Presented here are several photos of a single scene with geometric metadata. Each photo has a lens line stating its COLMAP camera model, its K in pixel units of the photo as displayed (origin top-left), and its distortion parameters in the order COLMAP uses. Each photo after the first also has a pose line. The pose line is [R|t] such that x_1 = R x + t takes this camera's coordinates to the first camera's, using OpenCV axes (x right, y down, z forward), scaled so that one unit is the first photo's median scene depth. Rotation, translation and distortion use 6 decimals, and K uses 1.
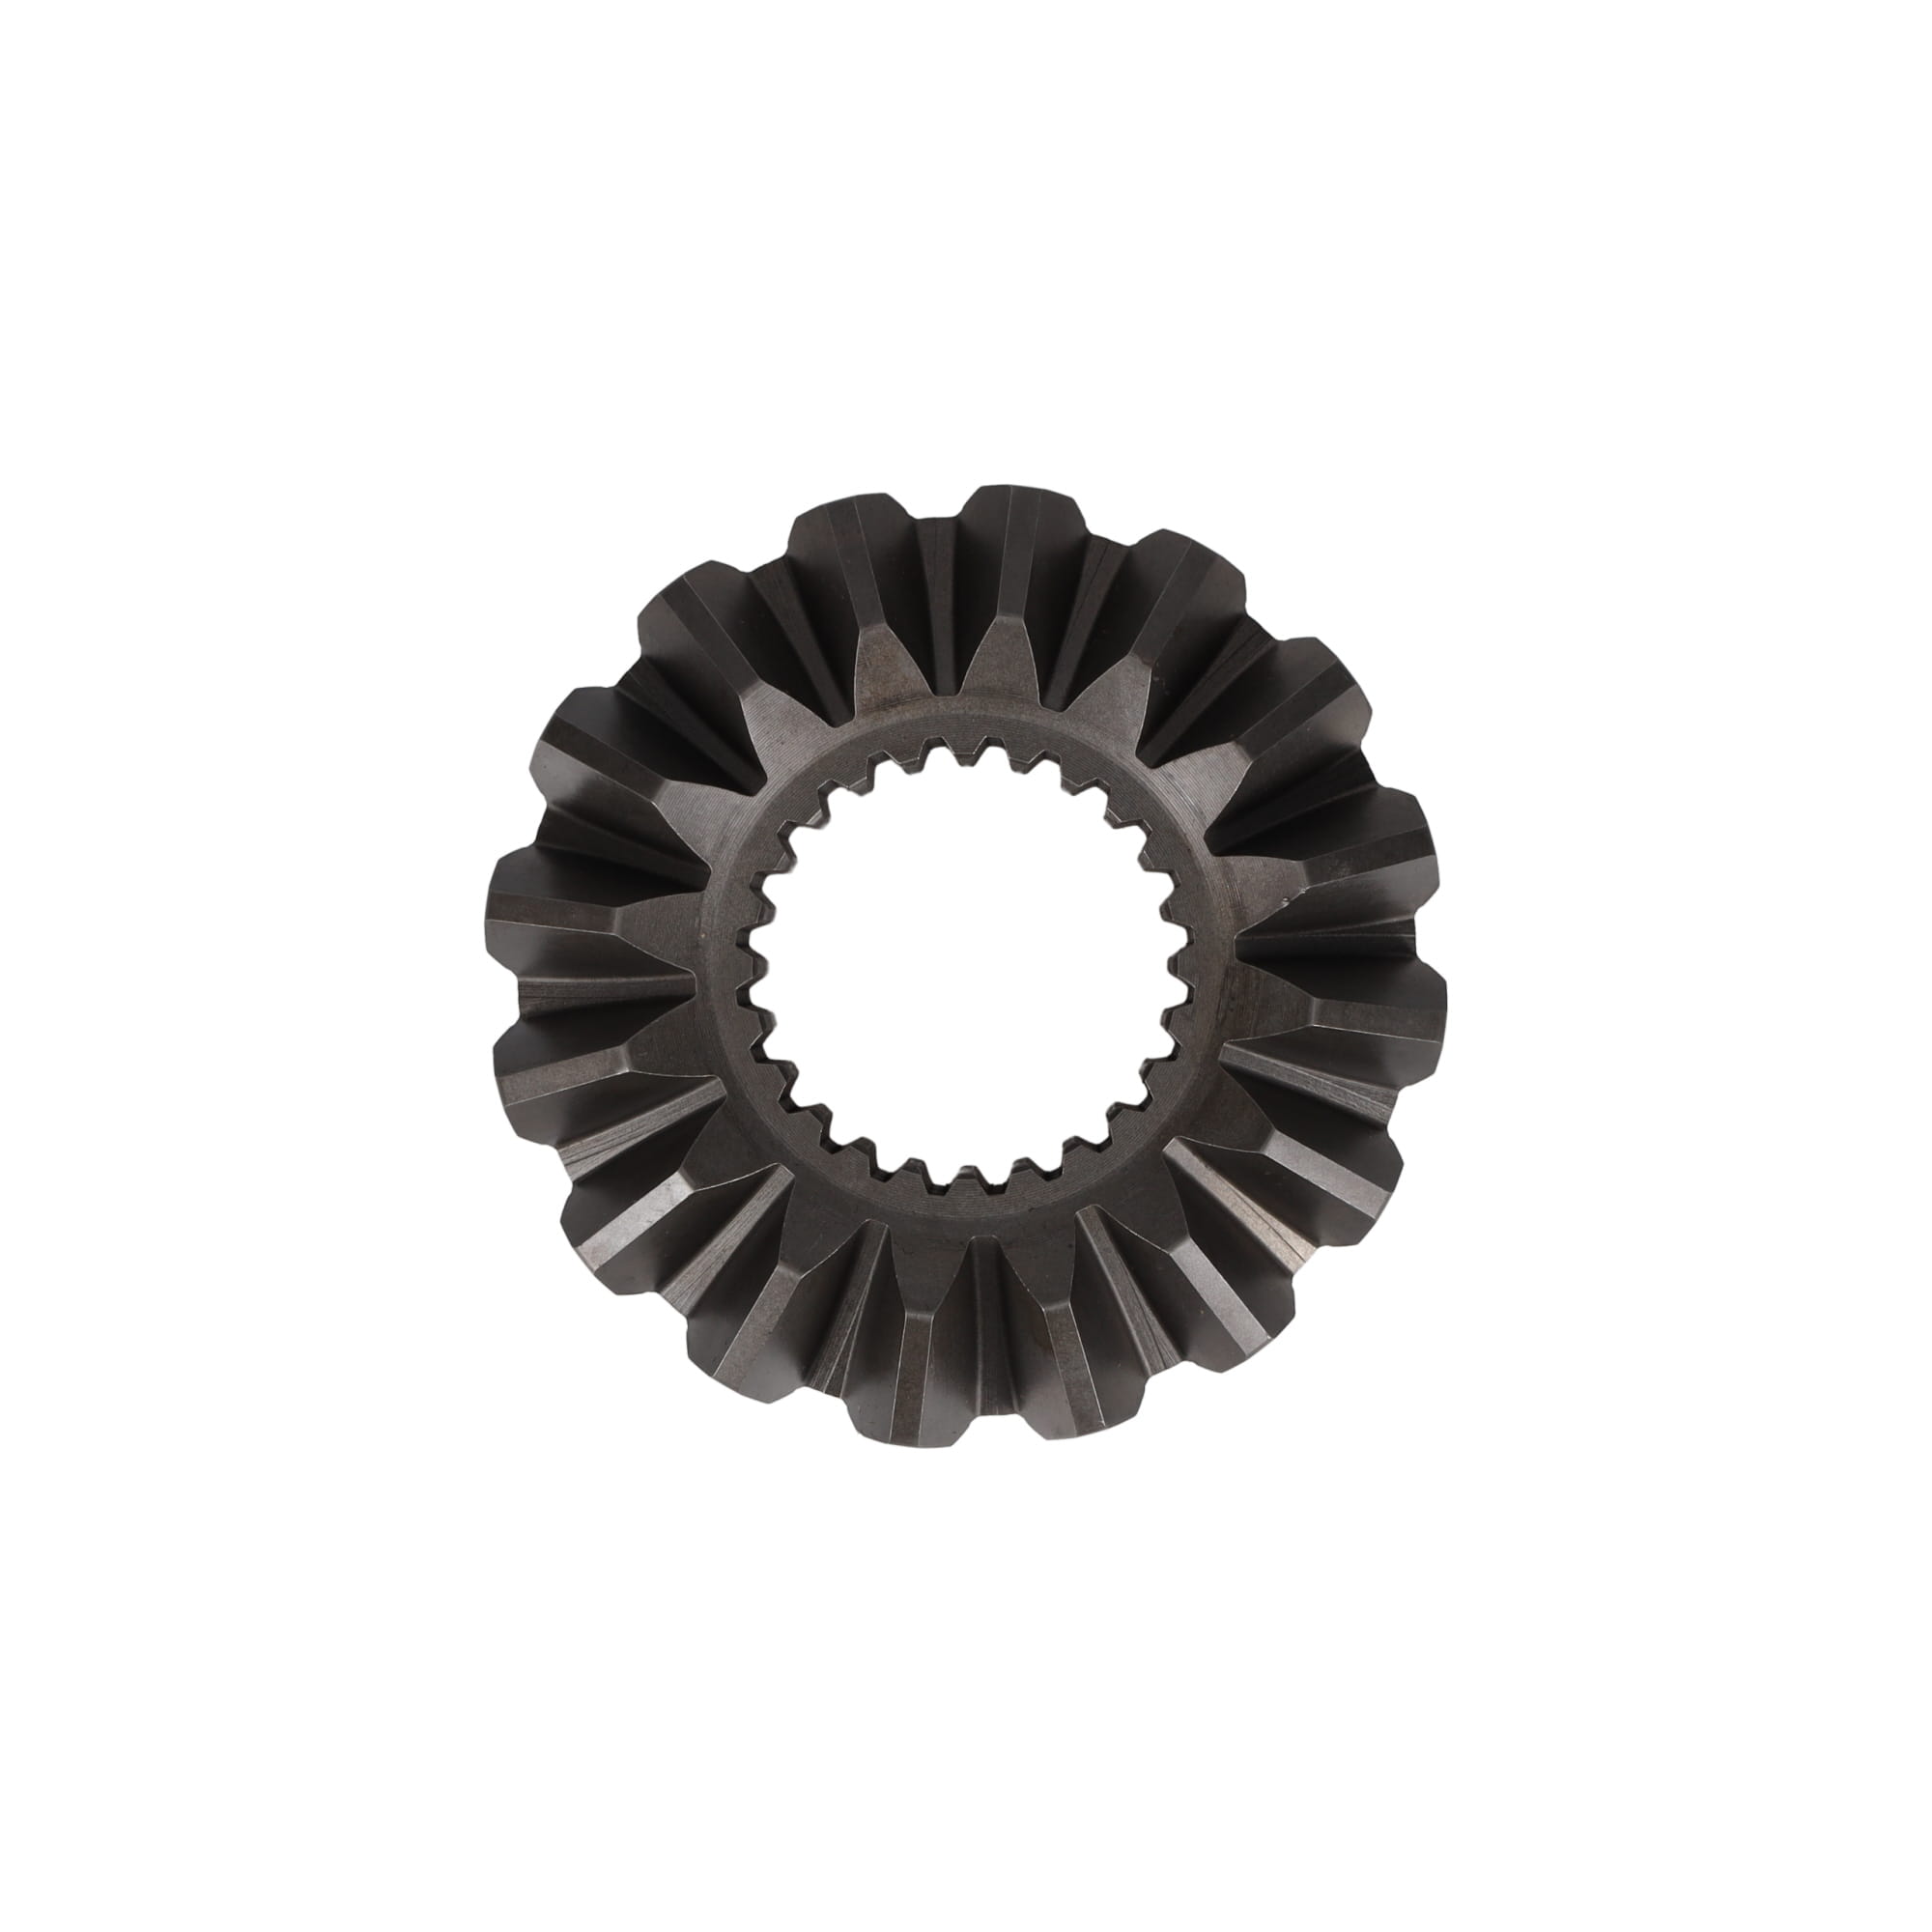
lens RADIAL K [[3458.6, 0, 966.0], [0, 3458.6, 966.0], [0, 0, 1]] dist [-0.003838, -0.005695]
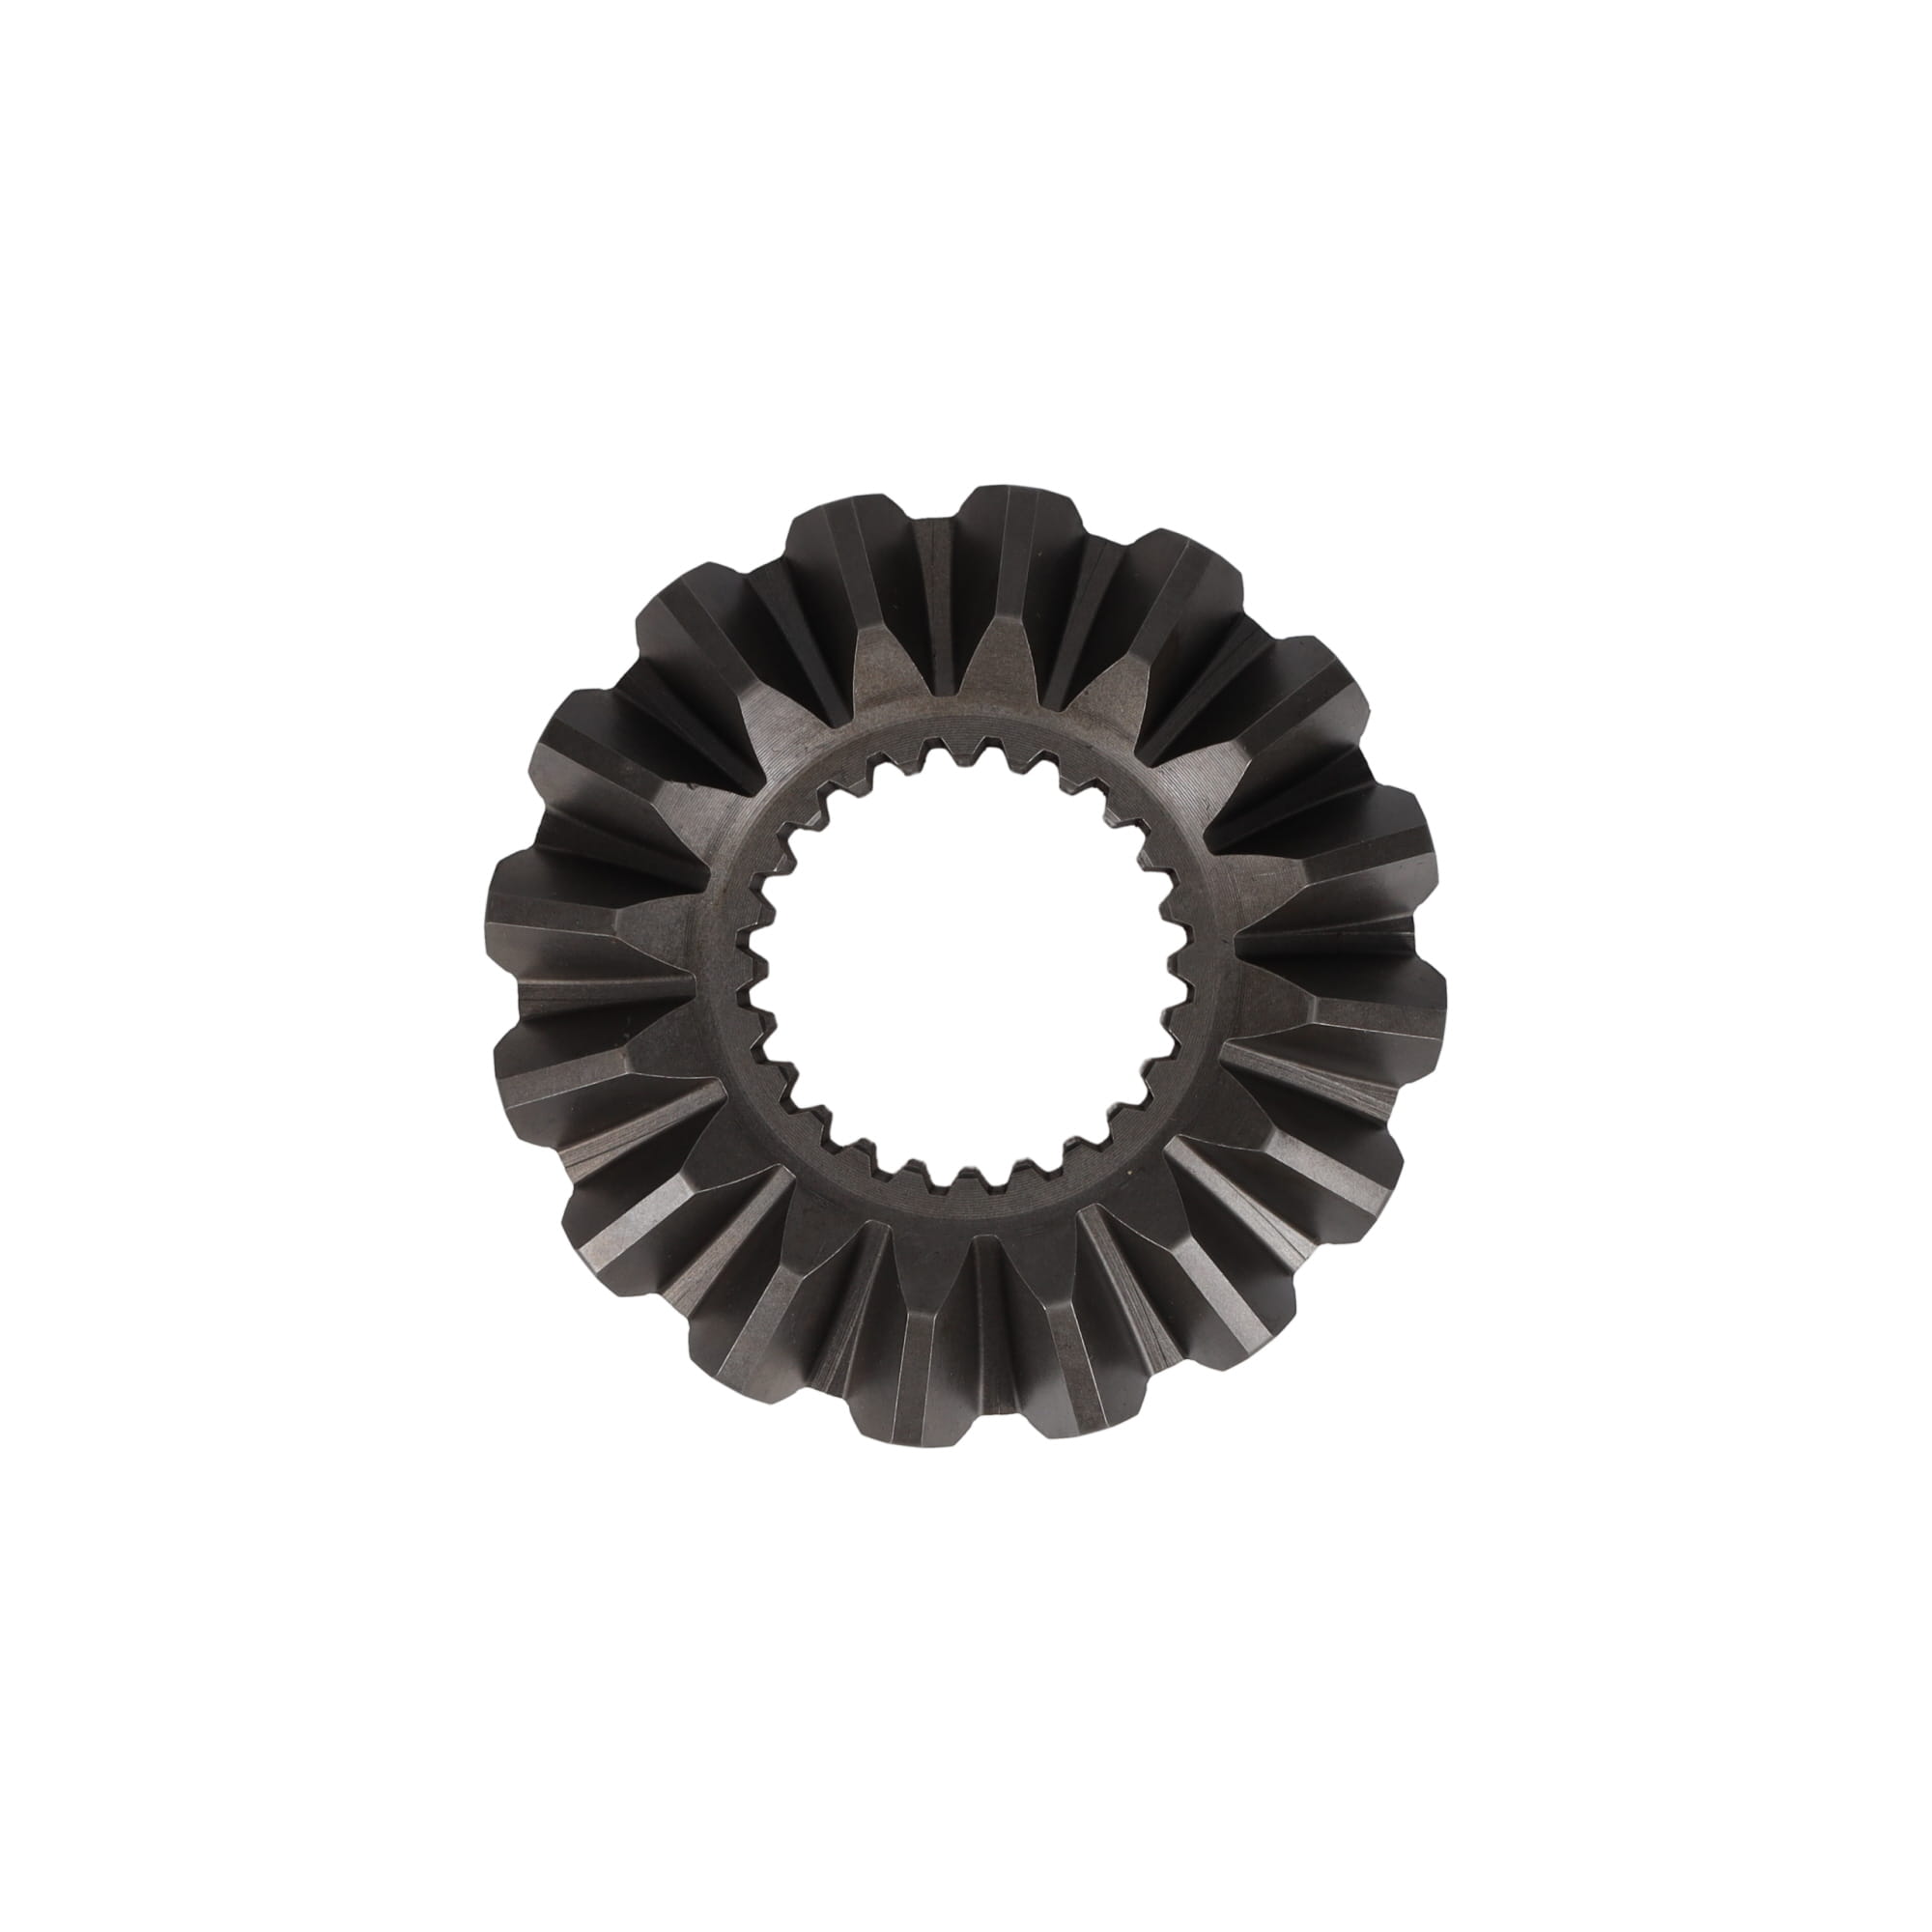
lens RADIAL K [[5257.3, 0, 966.0], [0, 5257.3, 966.0], [0, 0, 1]] dist [-0.006933, -0.000938]
pose [[0.999986, -0.005349, 0.000075, -0.000084], [0.005349, 0.999986, 0.000115, -0.000196], [-0.000076, -0.000114, 1.000000, -0.520904]]
